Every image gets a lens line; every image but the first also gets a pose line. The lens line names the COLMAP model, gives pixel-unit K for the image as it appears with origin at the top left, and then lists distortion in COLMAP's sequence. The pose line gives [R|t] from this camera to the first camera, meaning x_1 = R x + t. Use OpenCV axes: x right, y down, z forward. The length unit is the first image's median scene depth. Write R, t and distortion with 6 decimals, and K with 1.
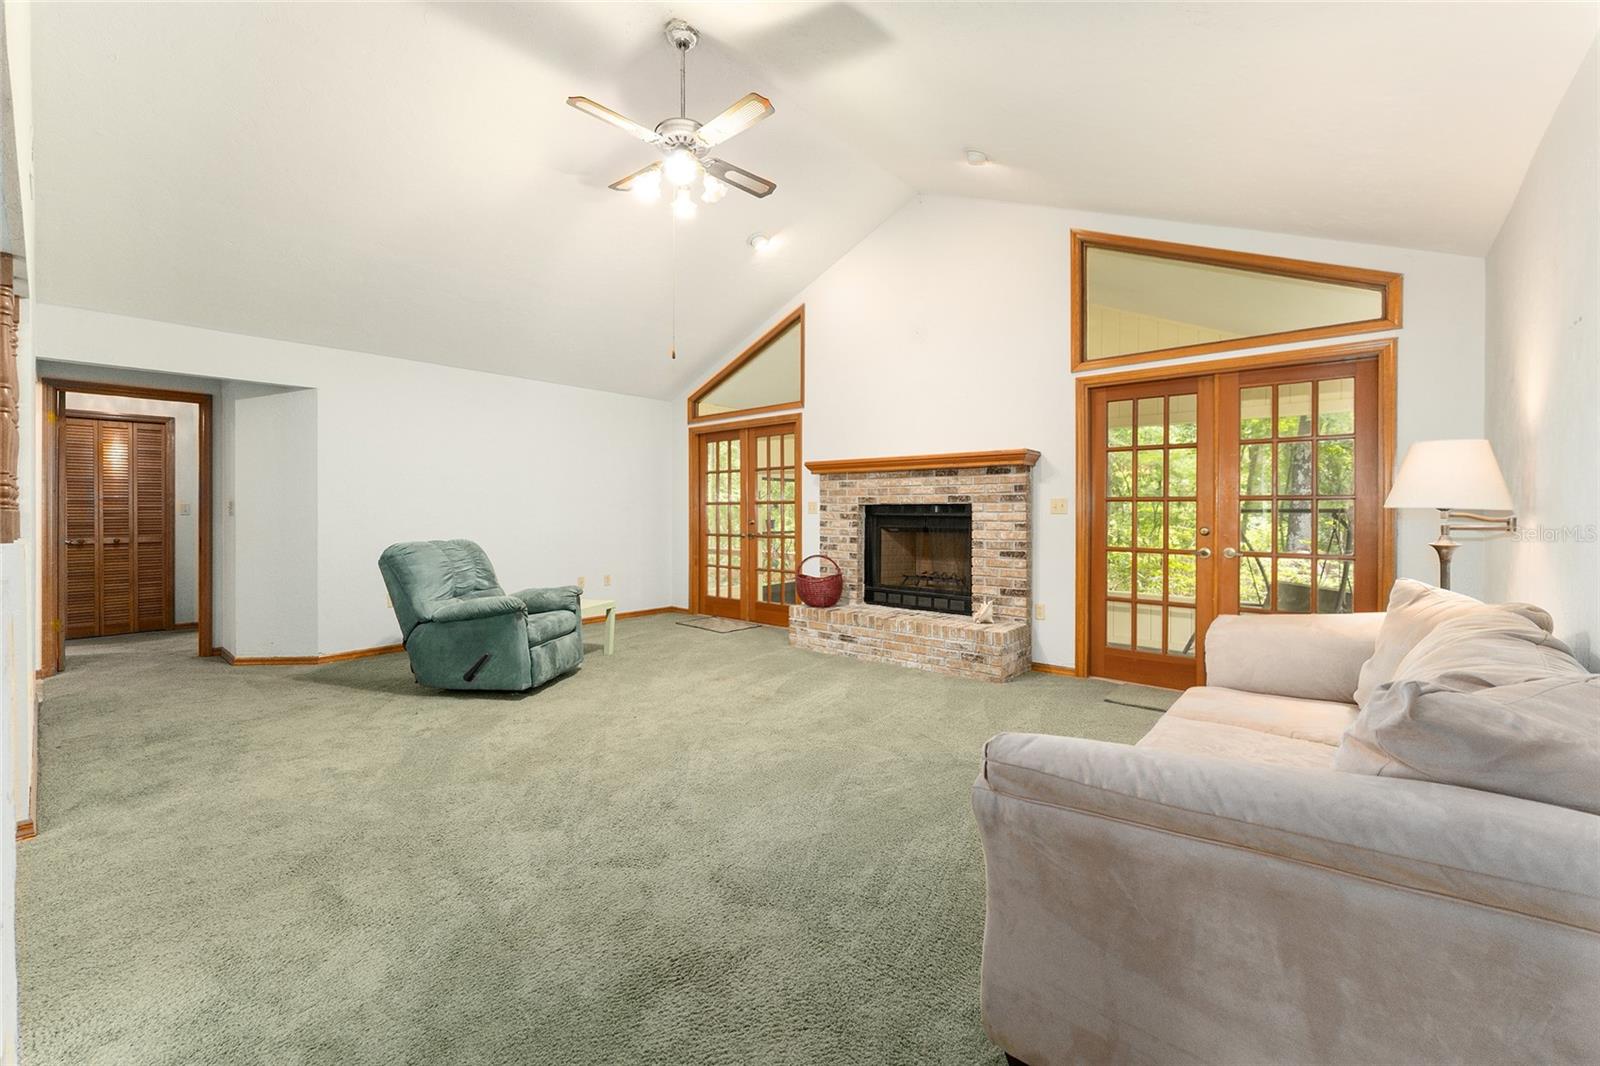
lens RADIAL K [[642.5, 0, 797.8], [0, 642.5, 510.9], [0, 0, 1]] dist [-0.002328, 0.000089]
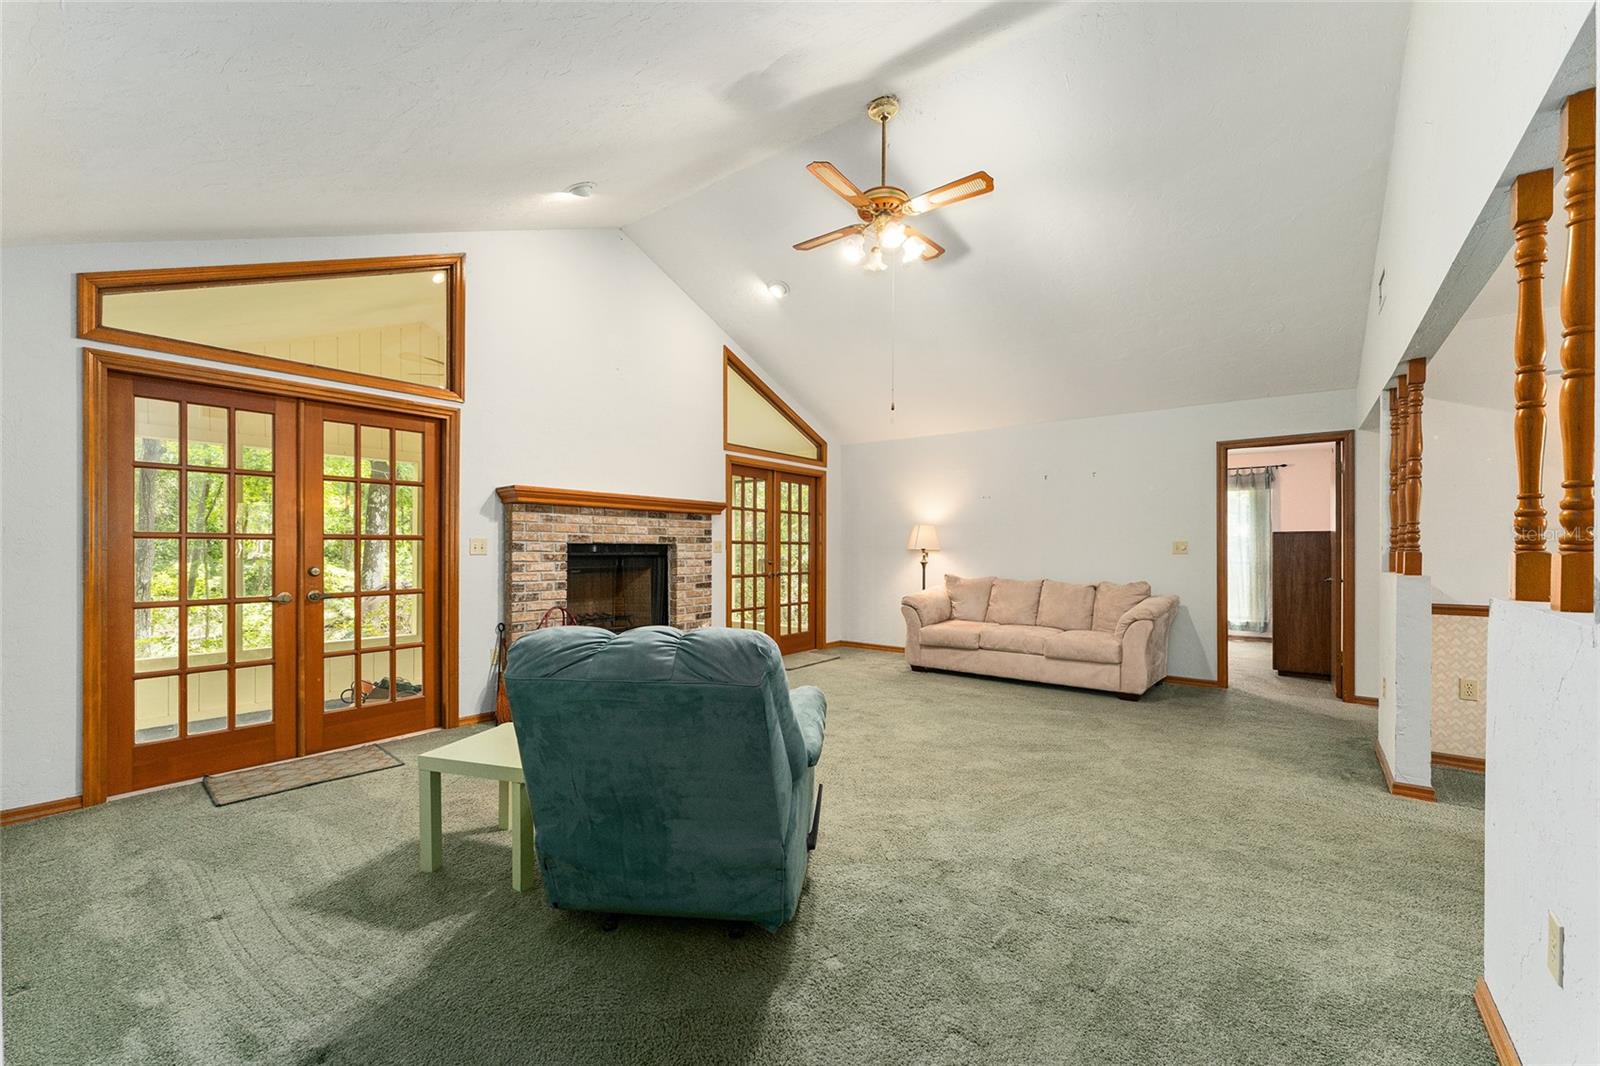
lens RADIAL K [[642.5, 0, 803.2], [0, 642.5, 548.8], [0, 0, 1]] dist [-0.002328, 0.000089]
pose [[-0.054913, 0.000978, 0.998491, -0.915525], [0.002579, 0.999996, -0.000838, -0.001285], [-0.998488, 0.002529, -0.054916, 0.876181]]
